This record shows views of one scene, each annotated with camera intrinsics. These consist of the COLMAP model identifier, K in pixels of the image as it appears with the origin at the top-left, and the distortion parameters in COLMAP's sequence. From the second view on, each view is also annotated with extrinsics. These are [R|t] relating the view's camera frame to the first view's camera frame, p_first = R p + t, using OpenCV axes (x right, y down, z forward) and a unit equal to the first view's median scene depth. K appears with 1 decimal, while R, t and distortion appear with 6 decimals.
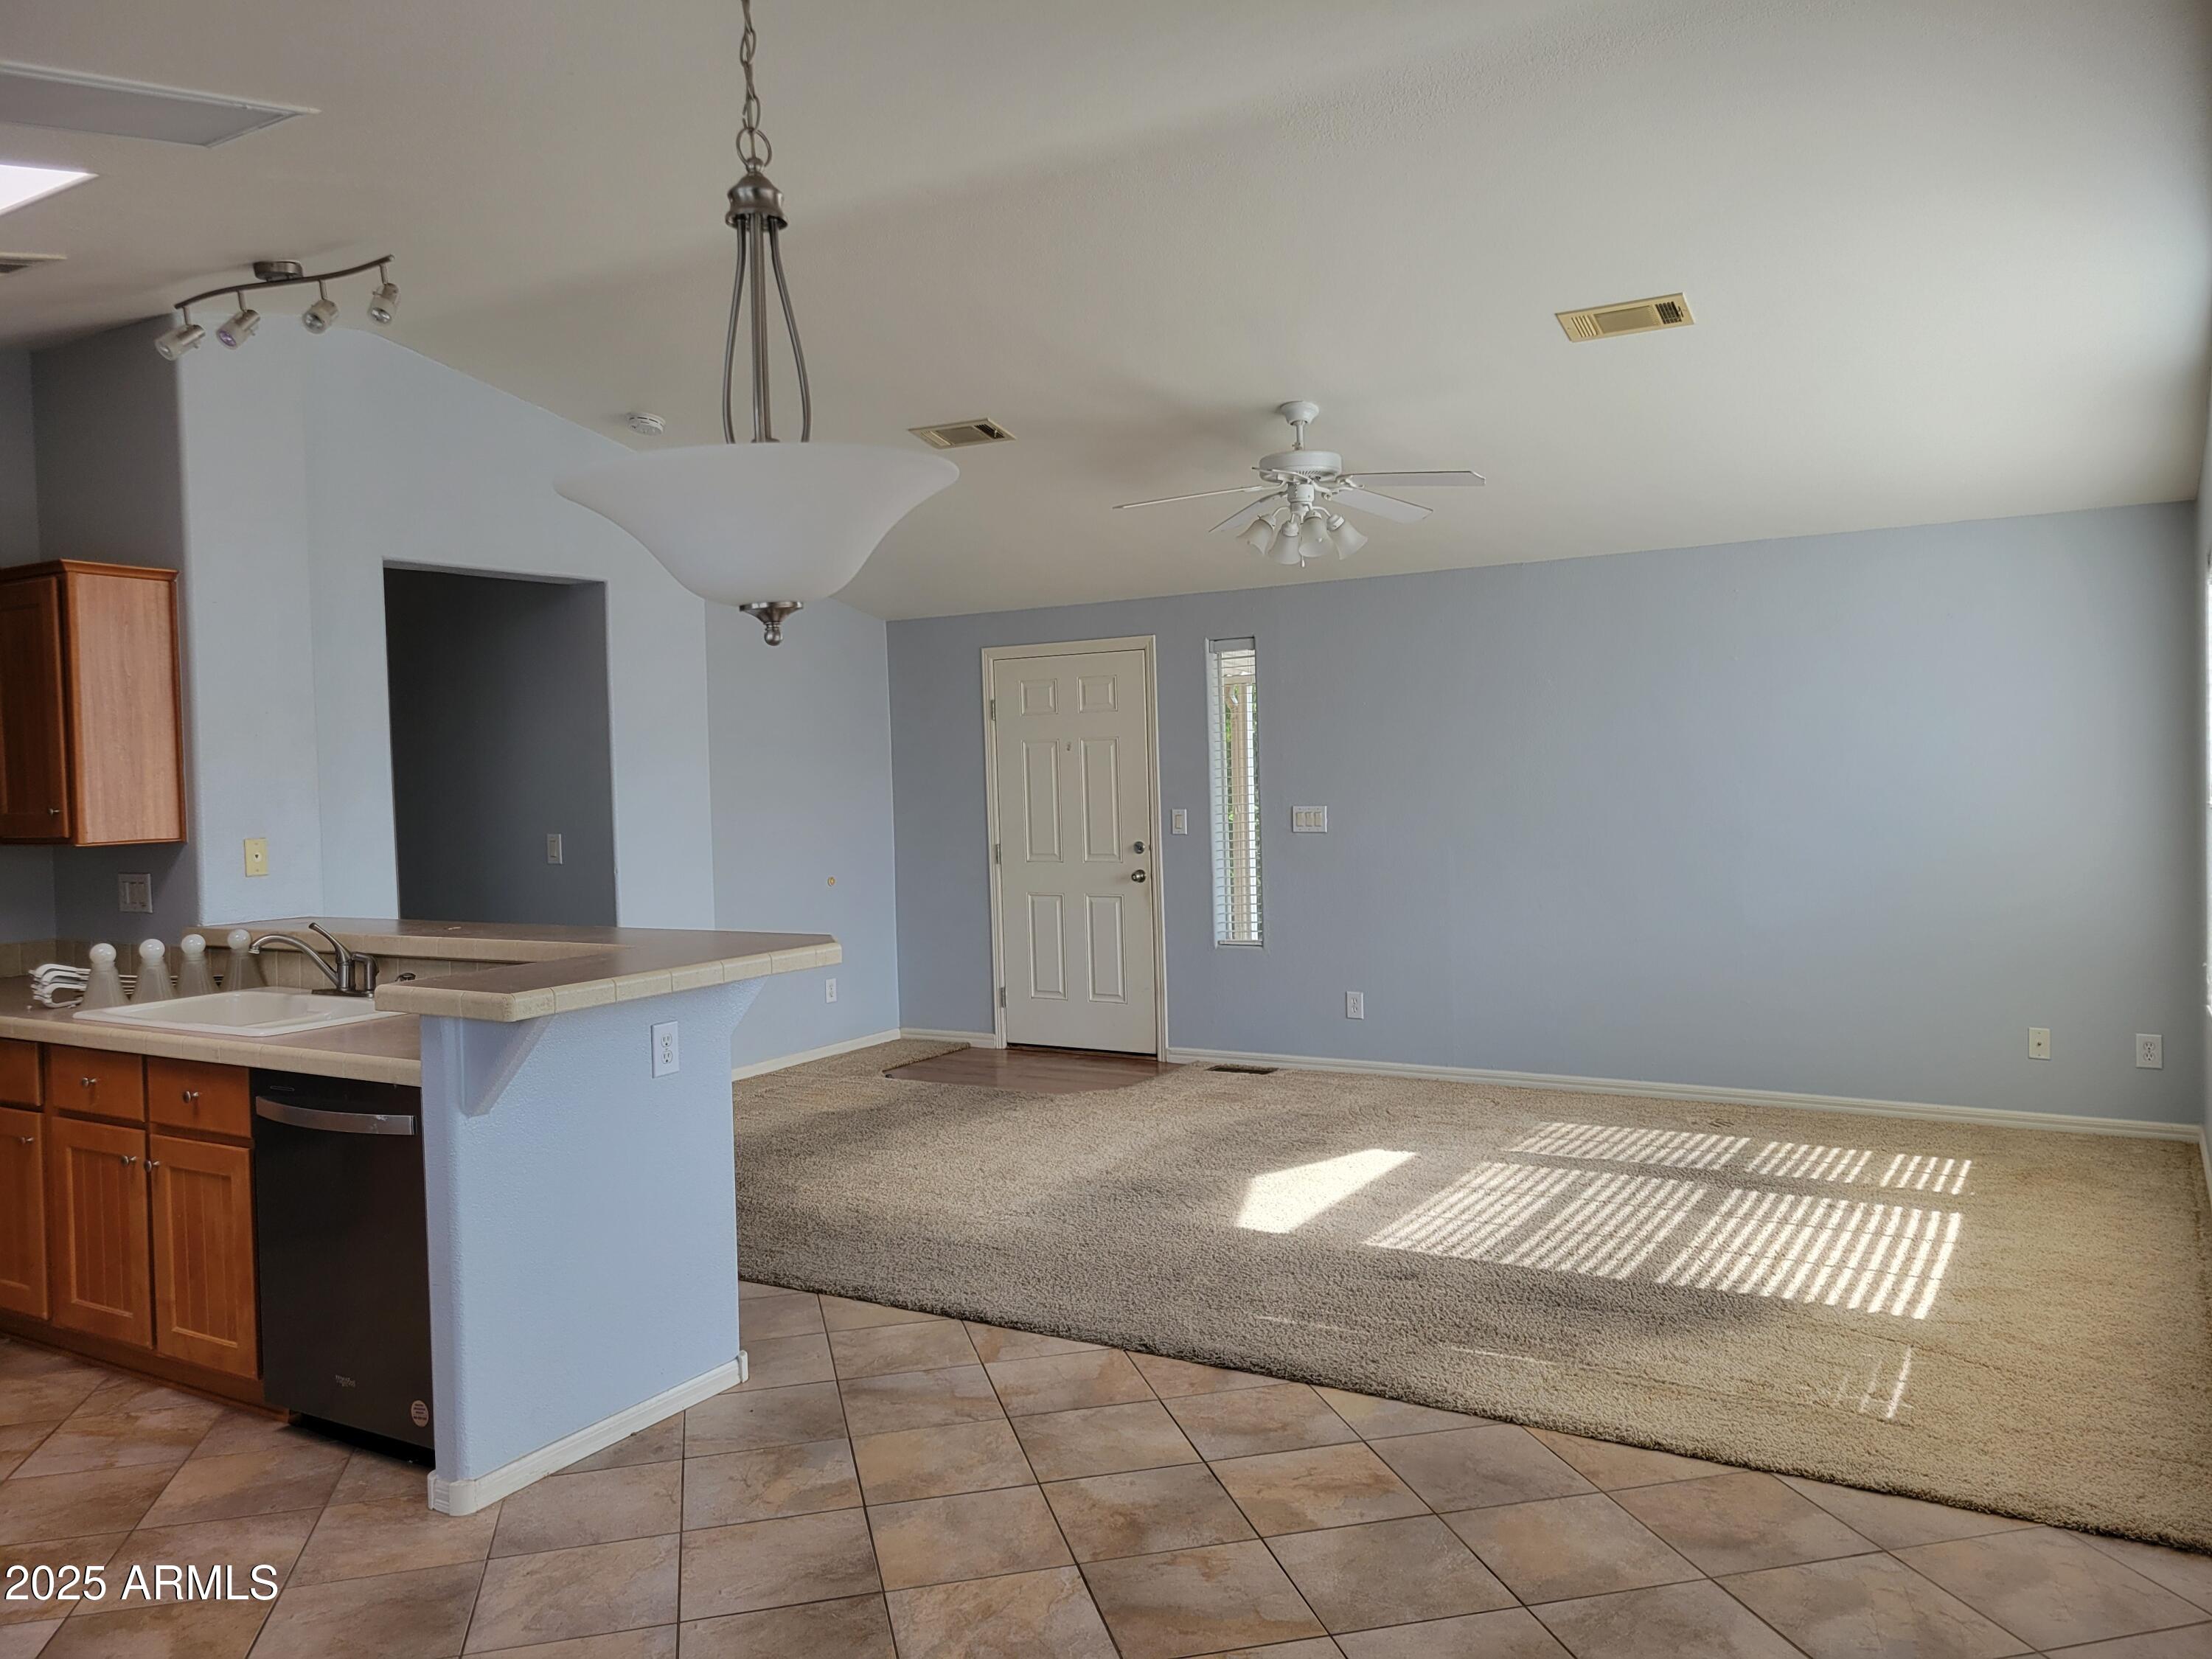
lens RADIAL K [[1656.0, 0, 1092.2], [0, 1656.0, 818.1], [0, 0, 1]] dist [0.057723, -0.049639]
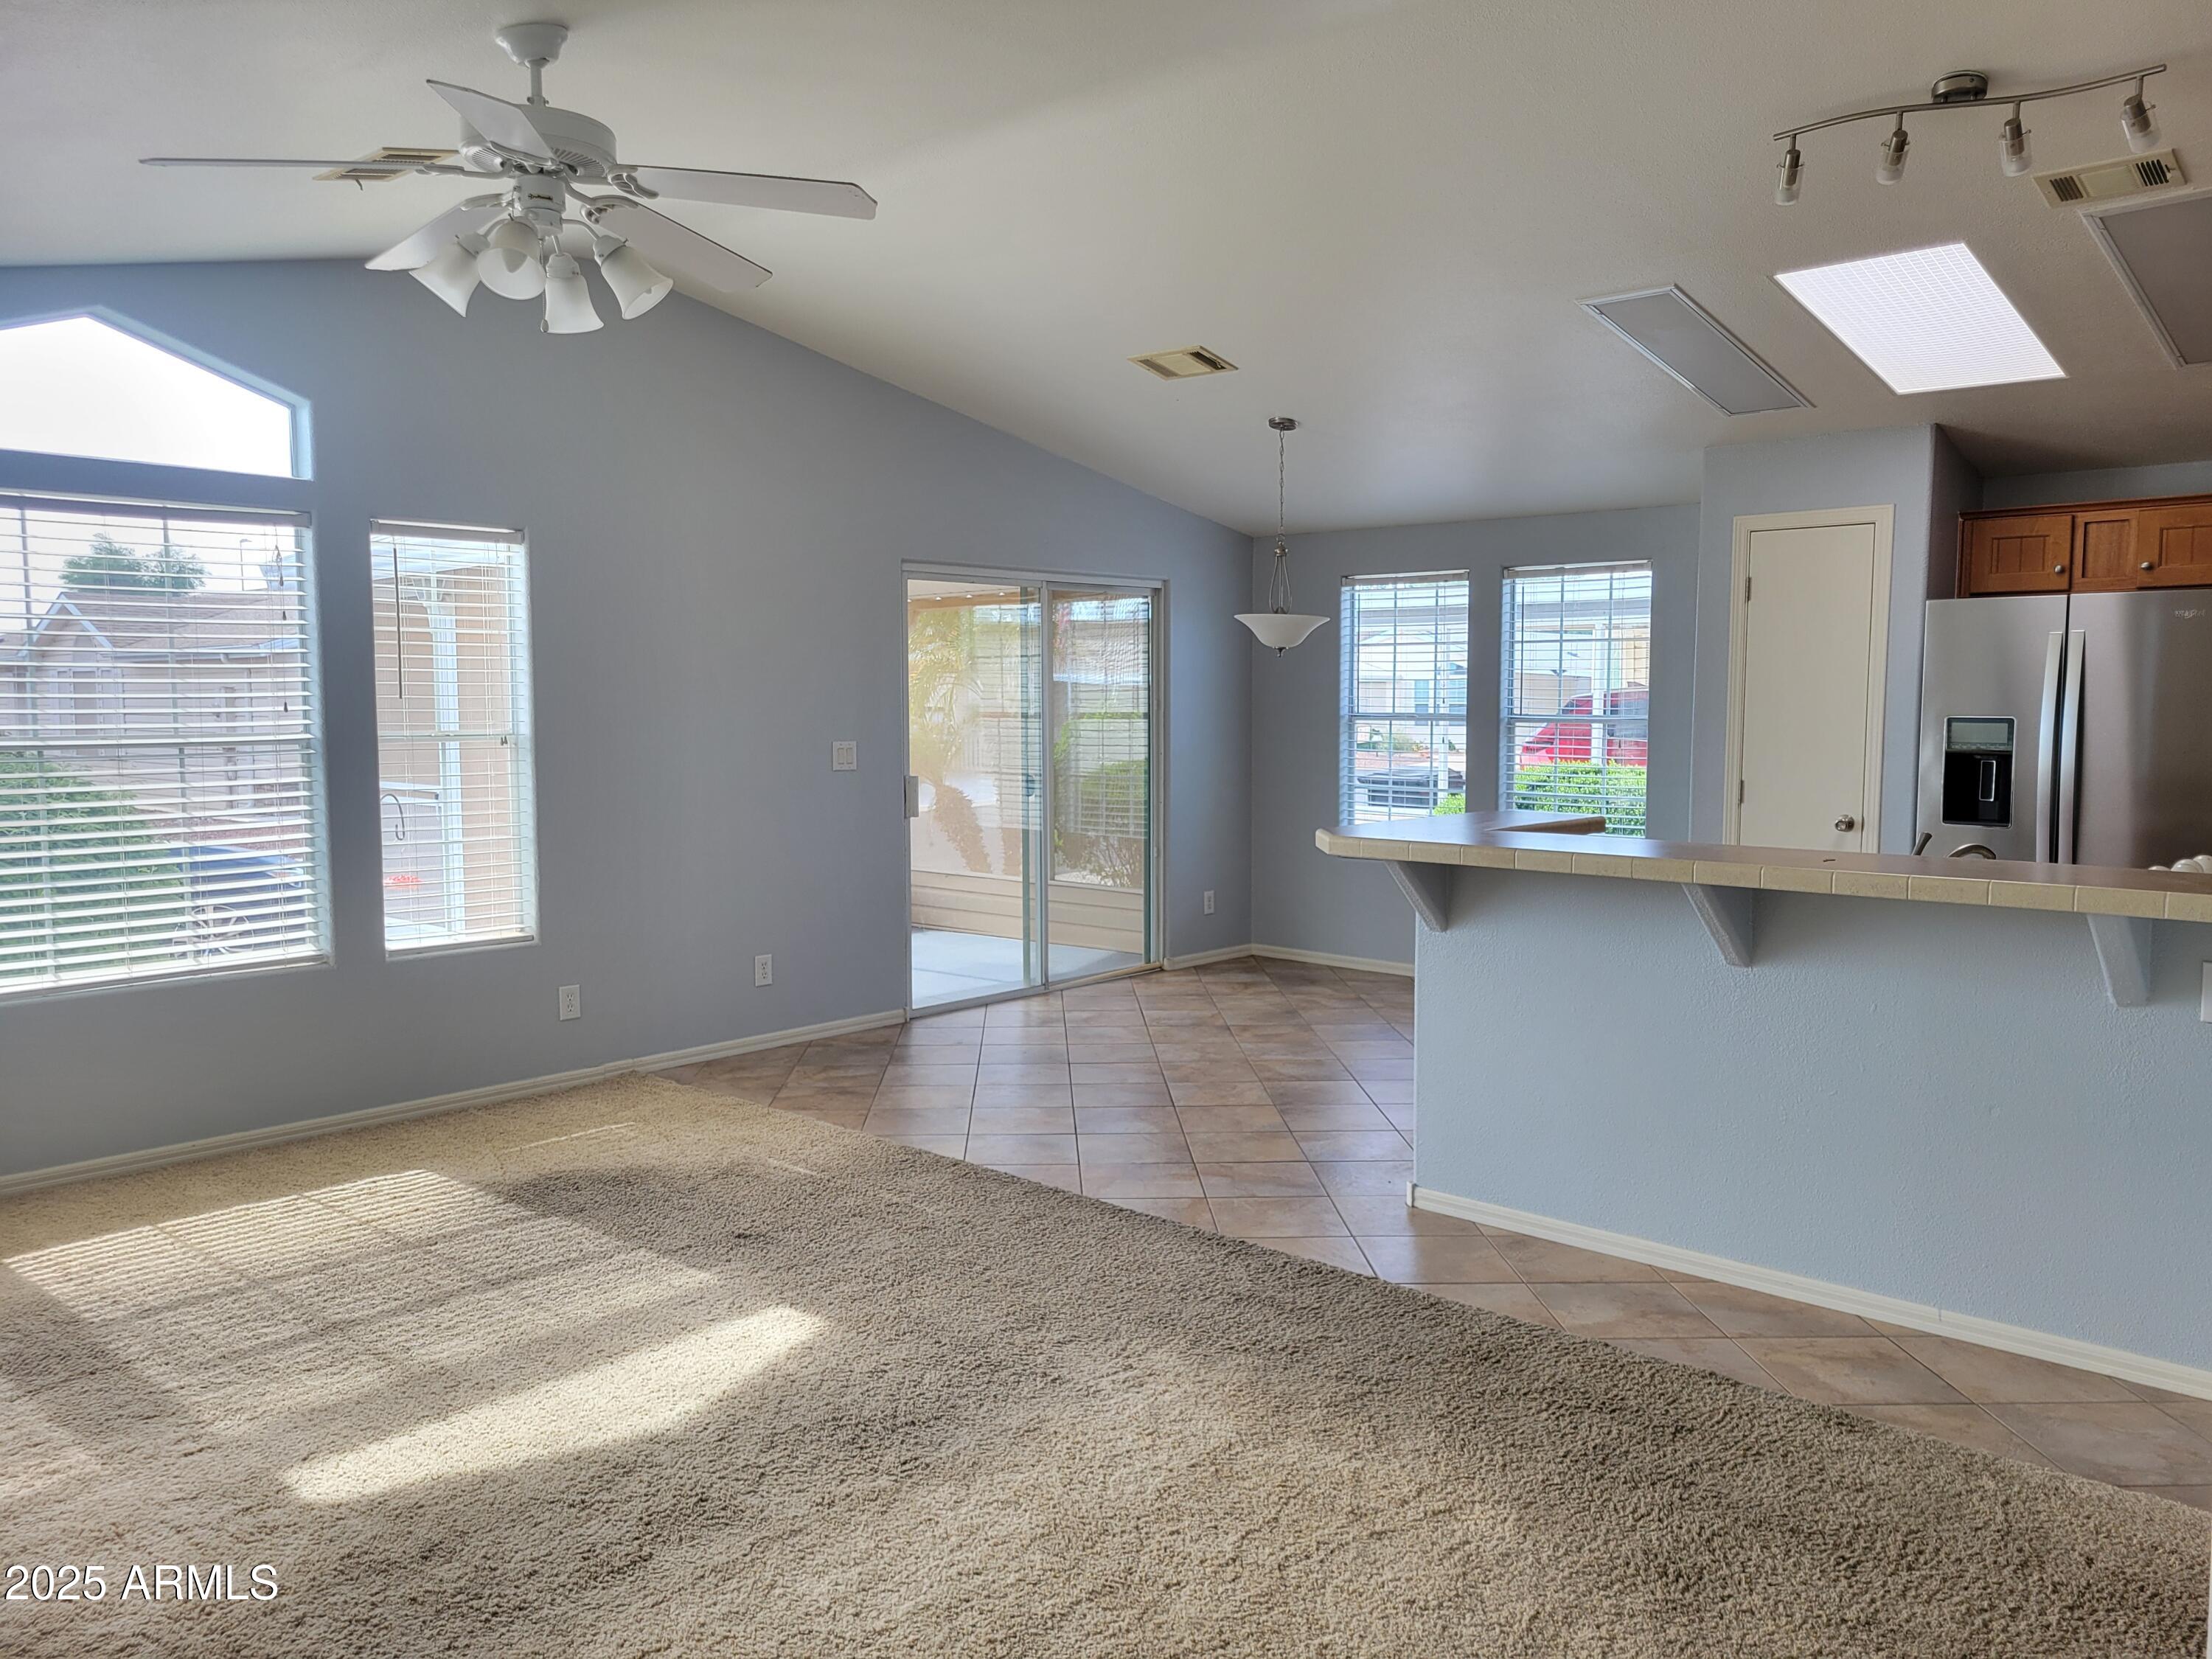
lens RADIAL K [[1656.0, 0, 1100.4], [0, 1656.0, 820.2], [0, 0, 1]] dist [0.057723, -0.049639]
pose [[-0.981515, 0.015238, 0.190778, -0.219323], [0.035835, 0.993828, 0.104985, -0.059306], [-0.188000, 0.109881, -0.976003, 2.119952]]
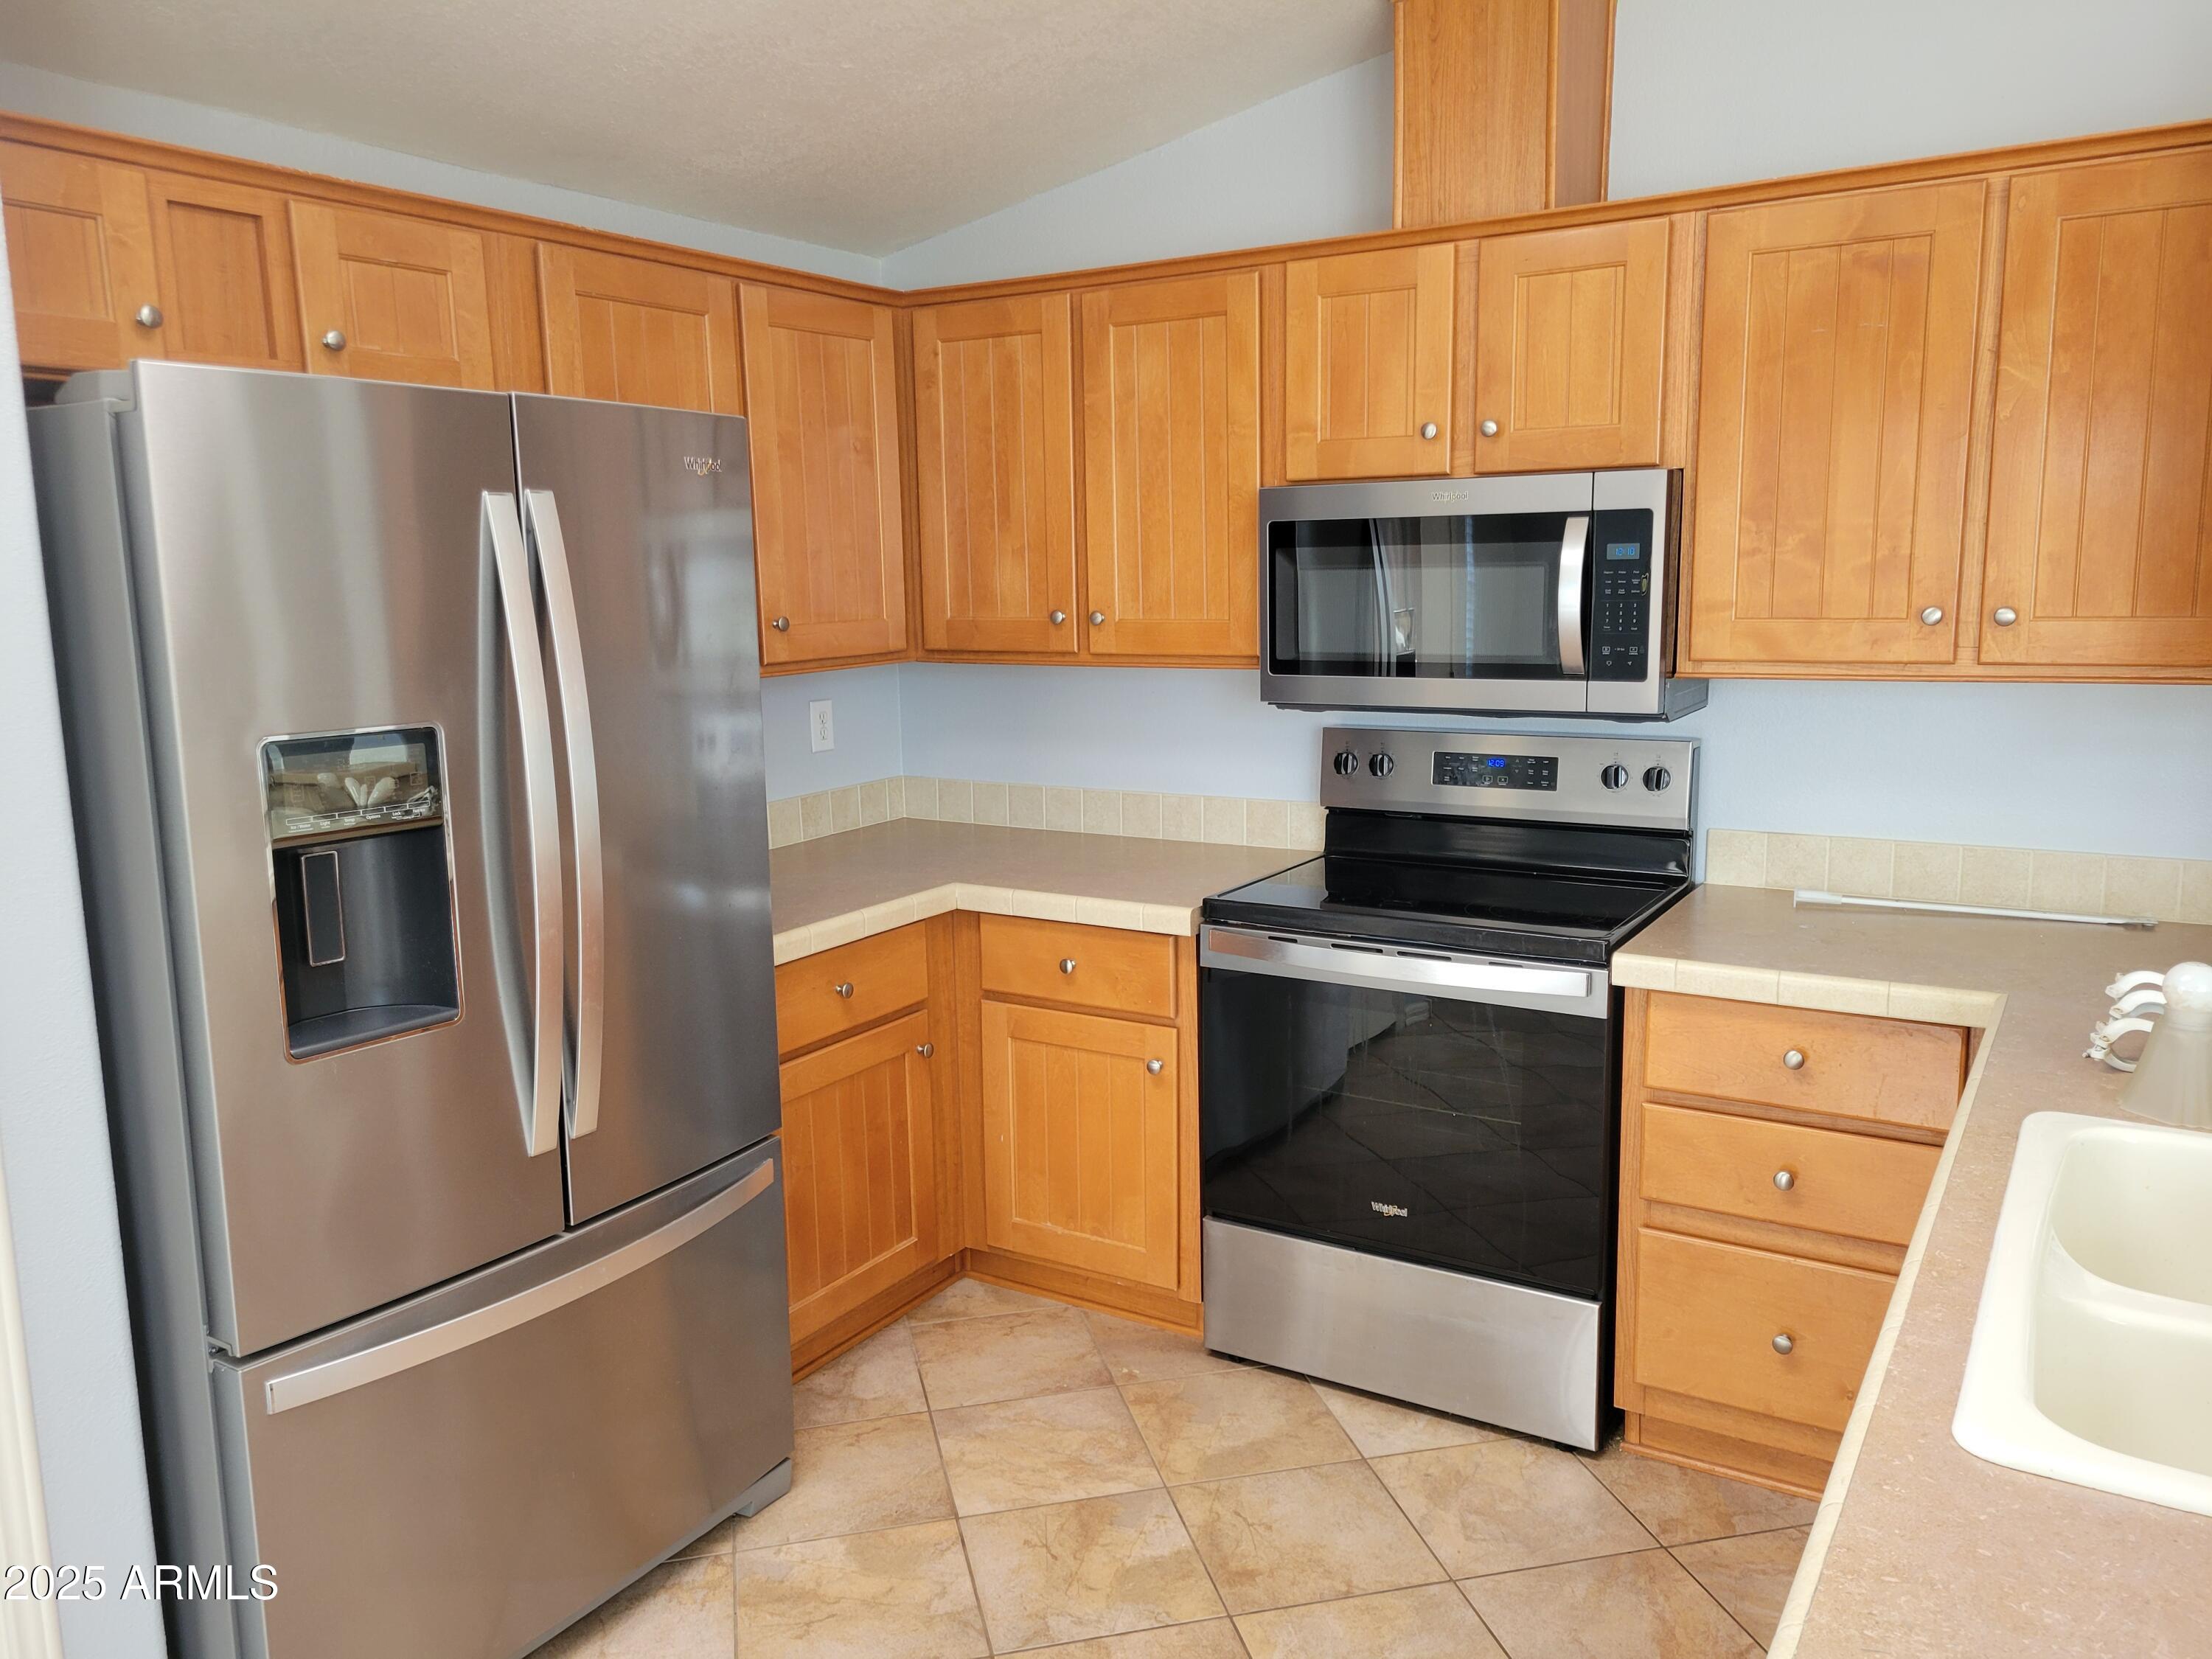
lens RADIAL K [[1656.0, 0, 1103.9], [0, 1656.0, 823.6], [0, 0, 1]] dist [0.057723, -0.049639]
pose [[0.002805, 0.180947, -0.983489, -0.201011], [-0.014368, 0.983399, 0.180889, -0.034260], [0.999893, 0.013623, 0.005358, 0.791530]]
